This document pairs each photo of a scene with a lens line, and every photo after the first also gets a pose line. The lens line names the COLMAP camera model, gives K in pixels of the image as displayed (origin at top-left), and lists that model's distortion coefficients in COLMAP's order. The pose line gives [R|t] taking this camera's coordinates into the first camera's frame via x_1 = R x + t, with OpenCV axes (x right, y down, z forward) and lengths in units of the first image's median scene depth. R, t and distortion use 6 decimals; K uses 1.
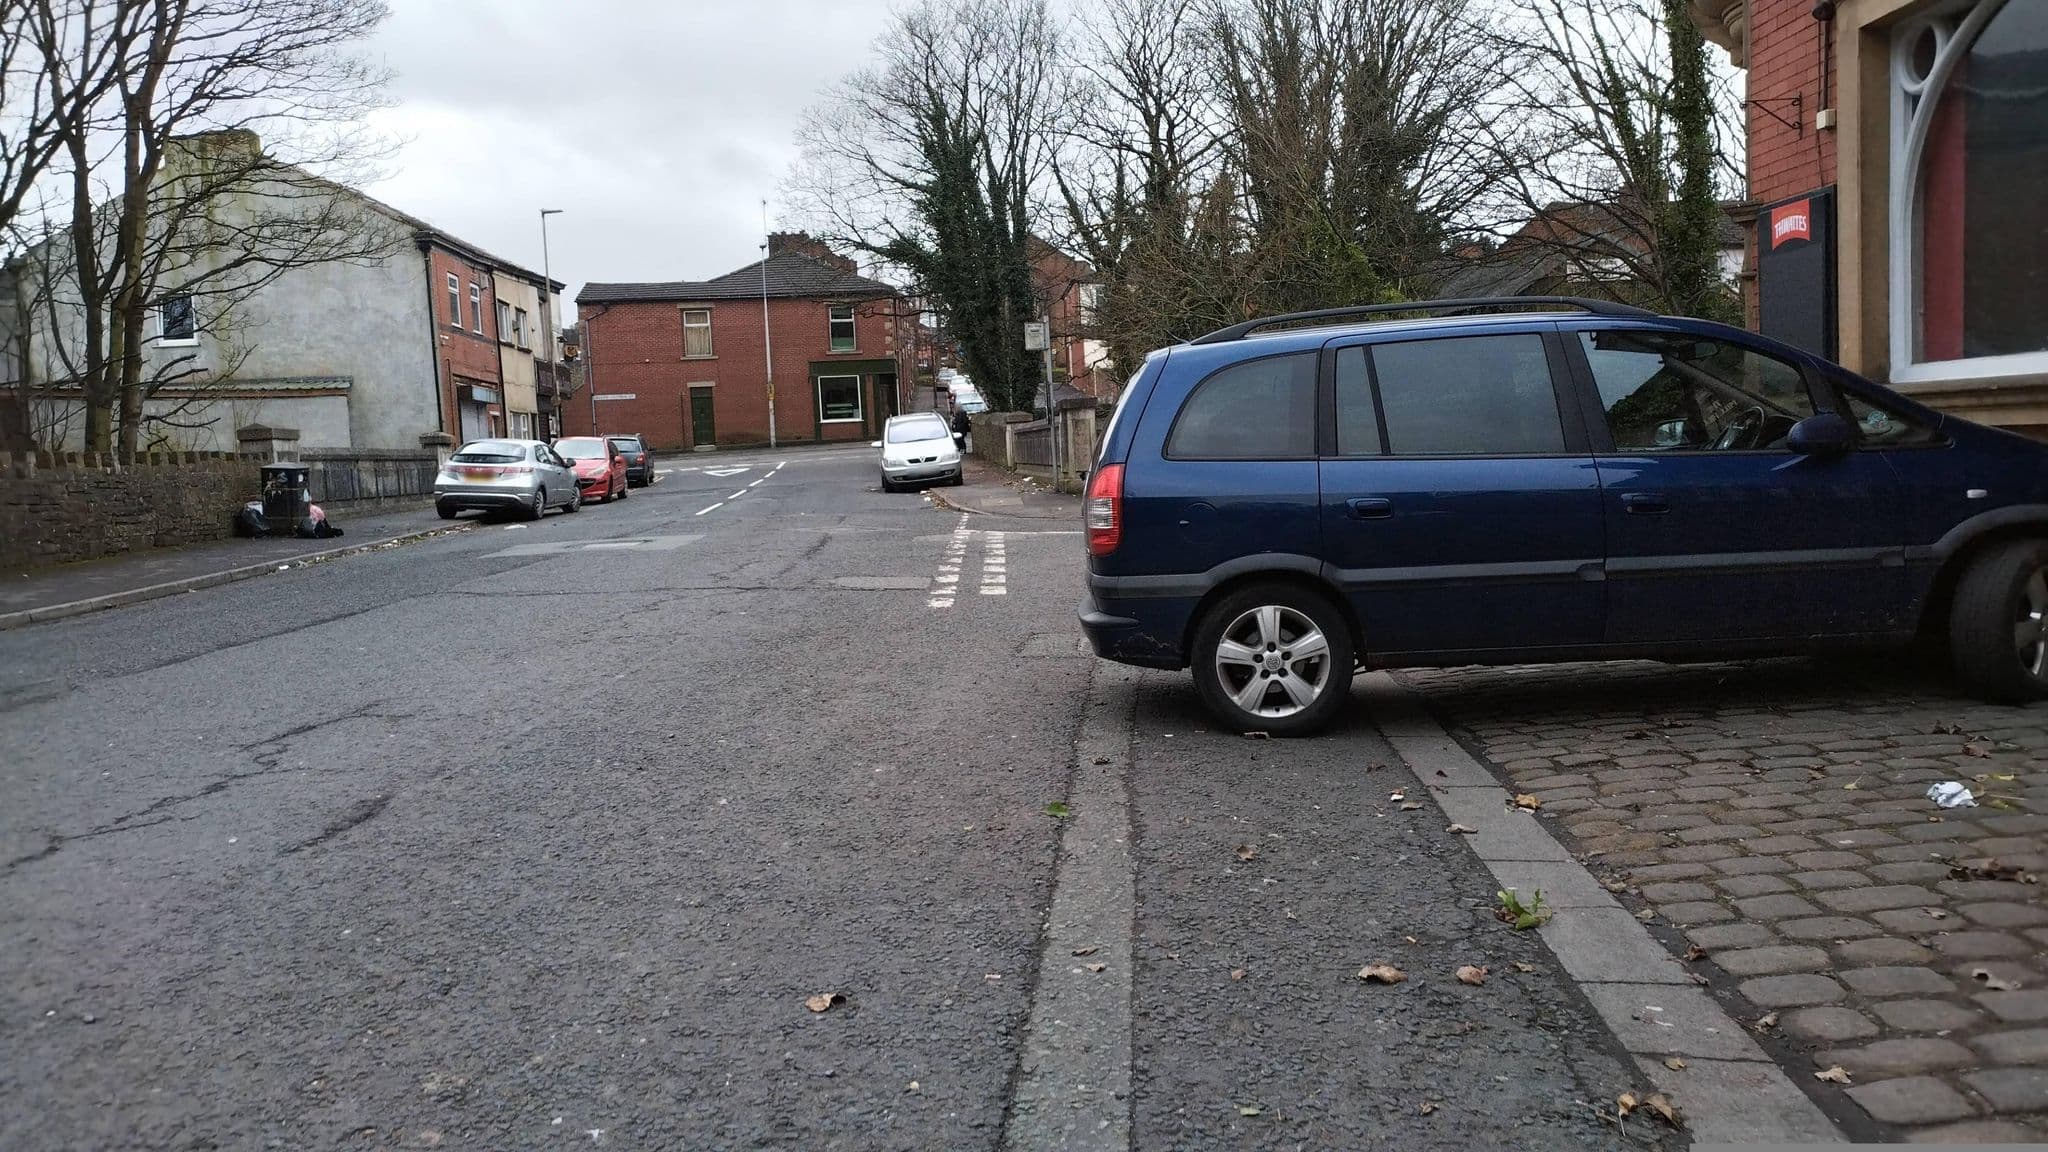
lens RADIAL K [[1565.2, 0, 1020.3], [0, 1565.2, 577.9], [0, 0, 1]] dist [0.071892, -0.006523]
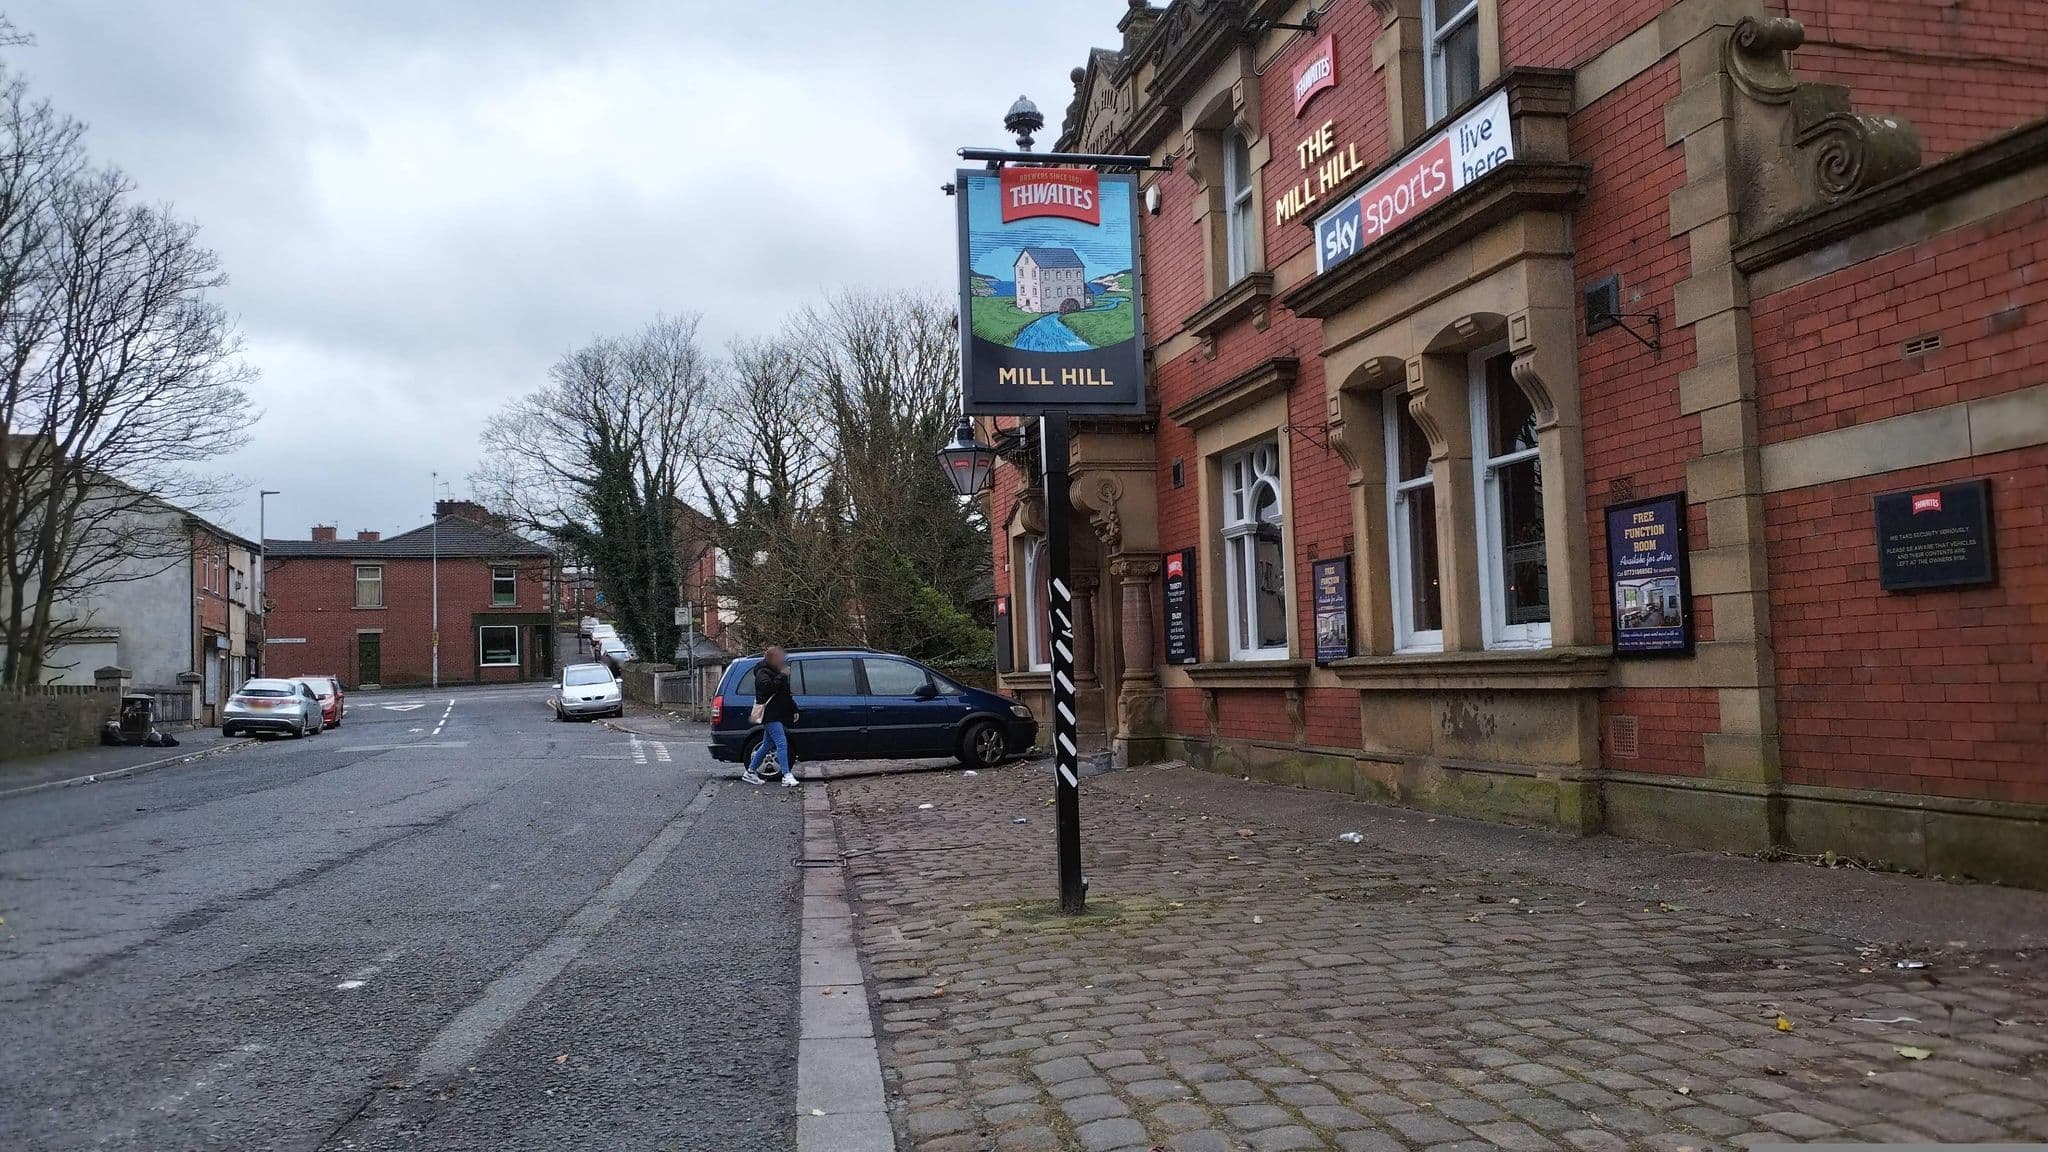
lens RADIAL K [[1565.2, 0, 1043.1], [0, 1565.2, 595.5], [0, 0, 1]] dist [0.071892, -0.006523]
pose [[0.970065, 0.033021, 0.240592, -0.010041], [0.002266, 0.989439, -0.144935, 0.024861], [-0.242836, 0.141142, 0.959744, -0.292979]]
